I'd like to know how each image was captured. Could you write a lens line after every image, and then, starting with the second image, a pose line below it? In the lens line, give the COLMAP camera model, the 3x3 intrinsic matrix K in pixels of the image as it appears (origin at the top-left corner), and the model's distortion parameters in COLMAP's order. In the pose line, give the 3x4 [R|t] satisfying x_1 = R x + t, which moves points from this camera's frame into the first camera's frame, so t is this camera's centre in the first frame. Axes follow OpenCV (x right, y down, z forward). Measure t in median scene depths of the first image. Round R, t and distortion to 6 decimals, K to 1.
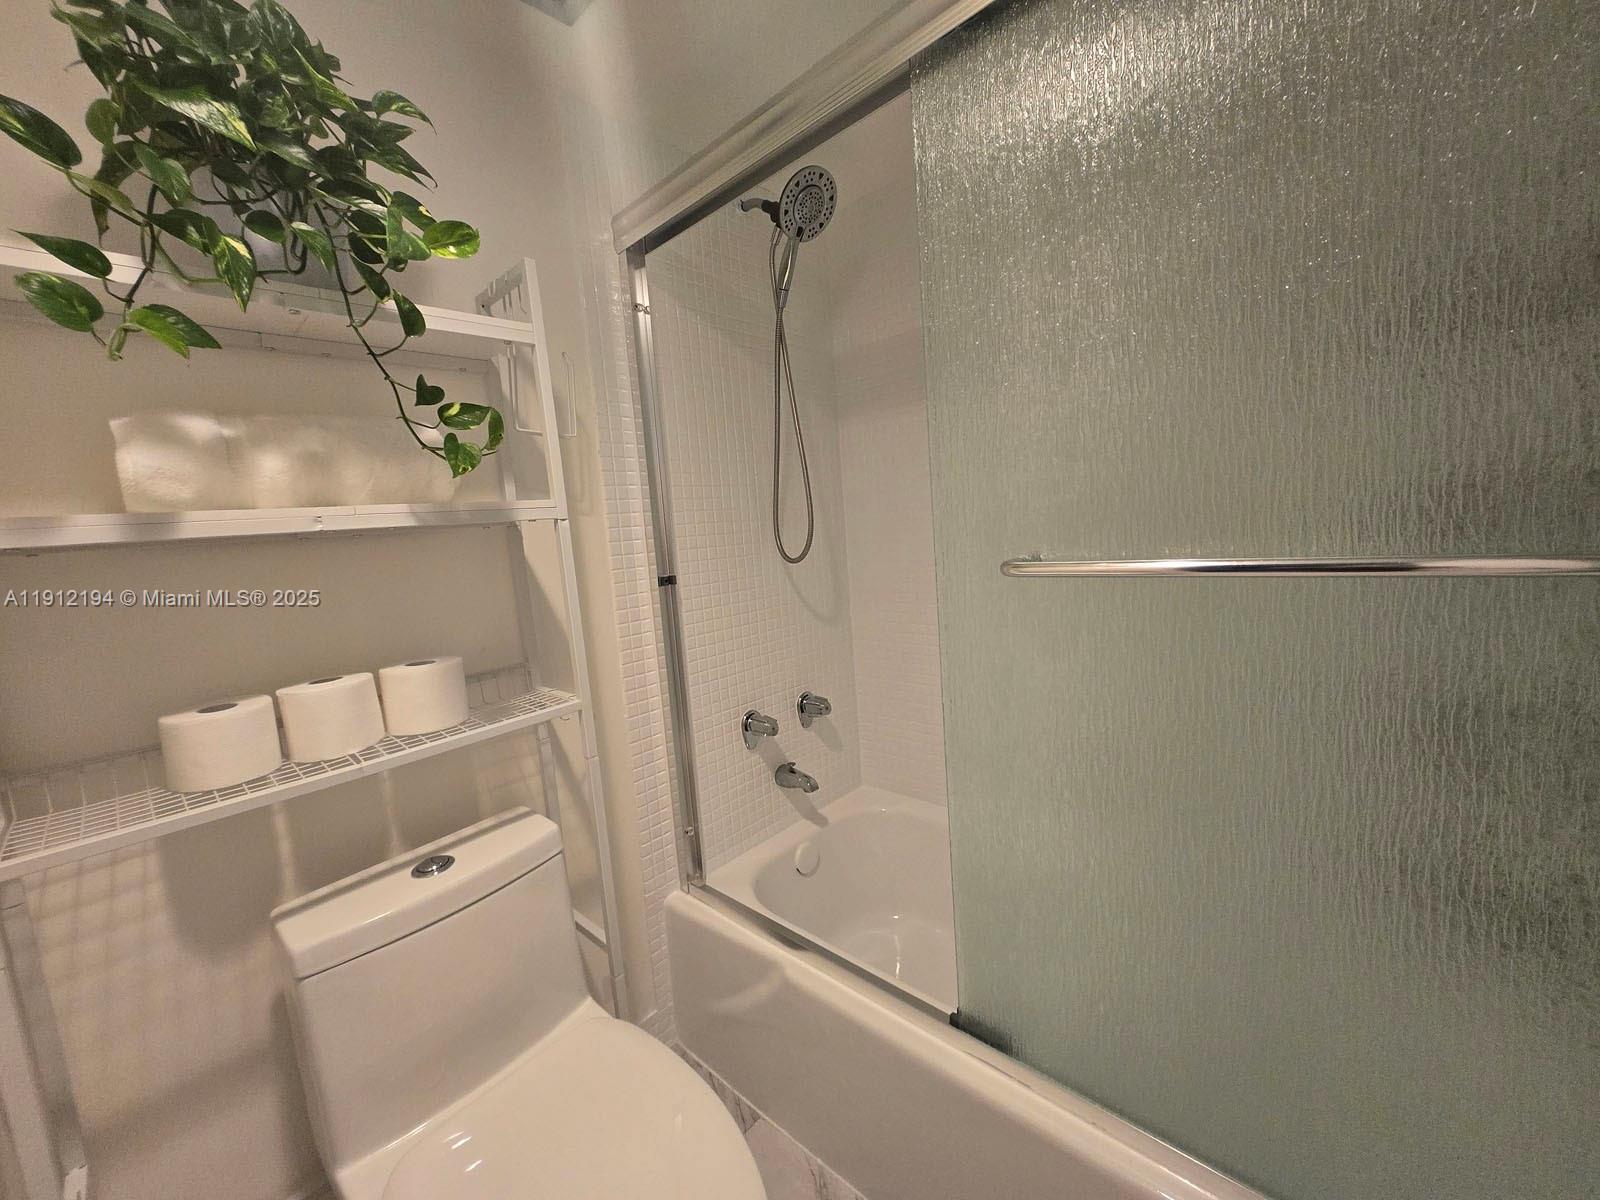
lens RADIAL K [[628.3, 0, 796.4], [0, 628.3, 600.9], [0, 0, 1]] dist [0.003043, 0.000170]
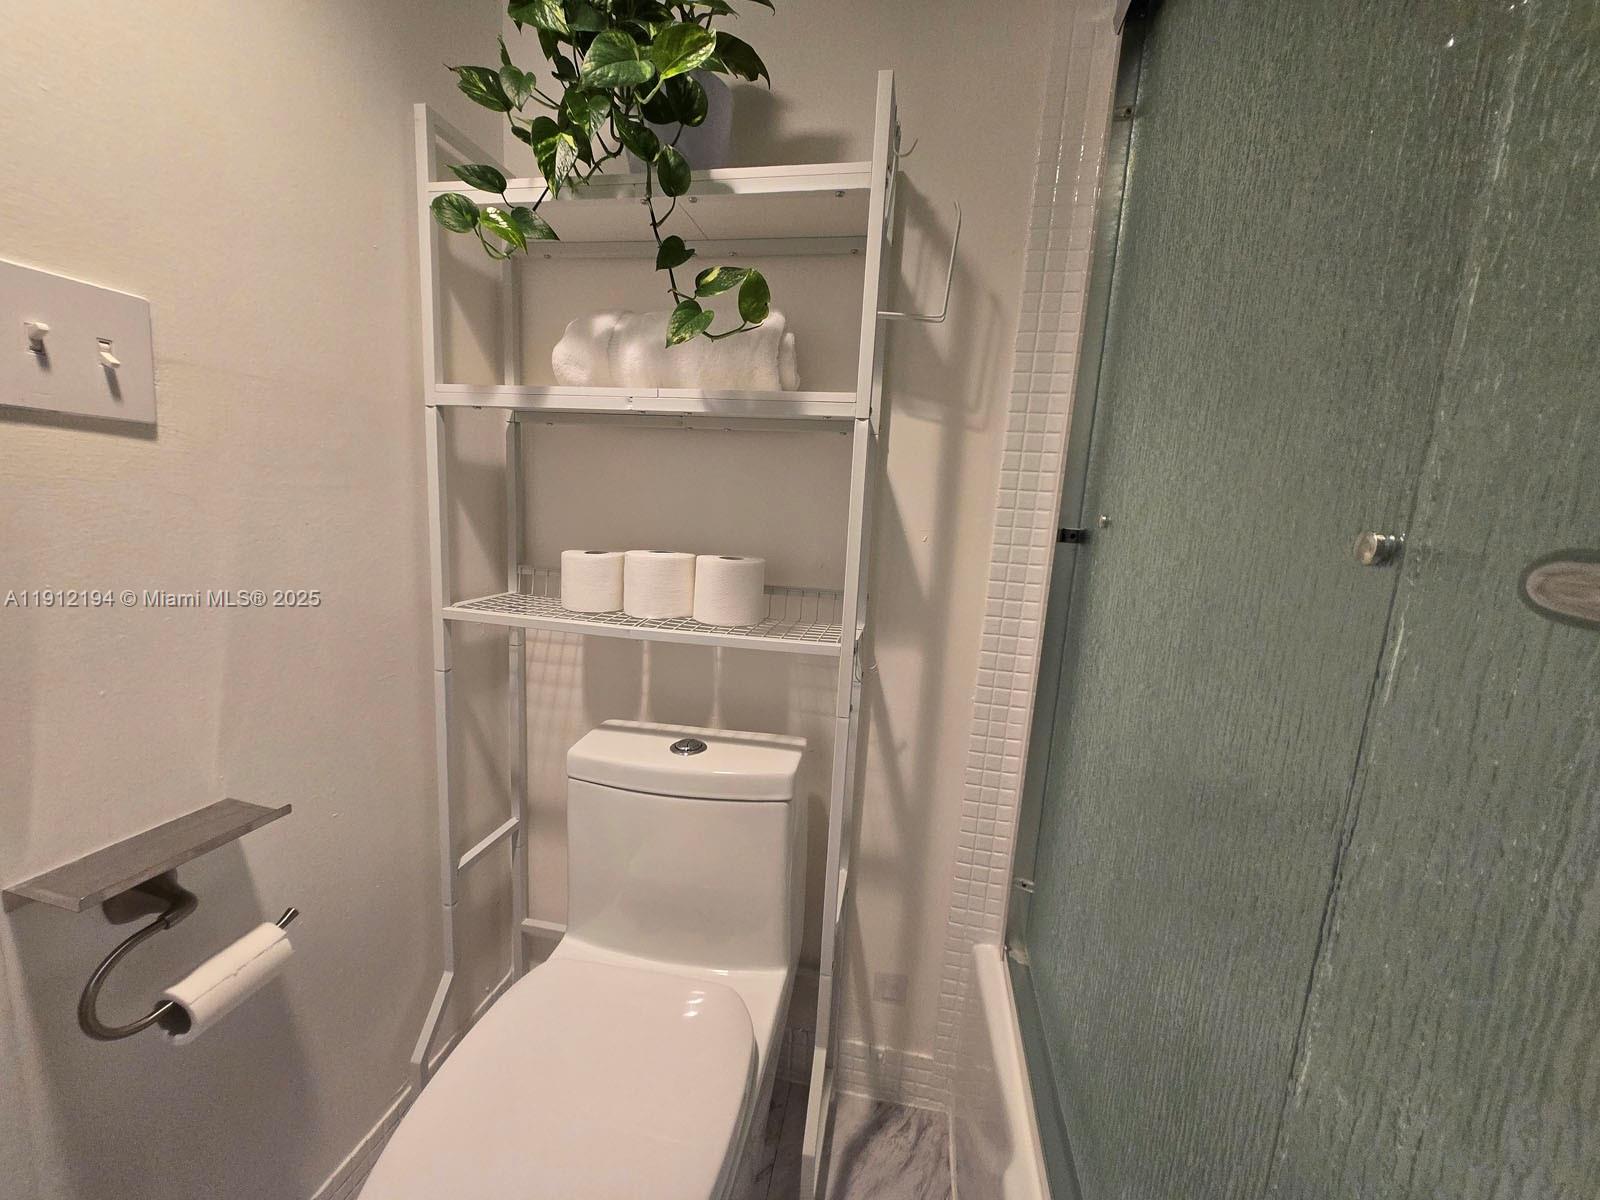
lens RADIAL K [[628.3, 0, 796.4], [0, 628.3, 600.9], [0, 0, 1]] dist [0.003043, 0.000170]
pose [[0.516643, 0.247317, -0.819704, 0.317199], [-0.200451, 0.965705, 0.165027, -0.024230], [0.832406, 0.079050, 0.548500, 0.553016]]
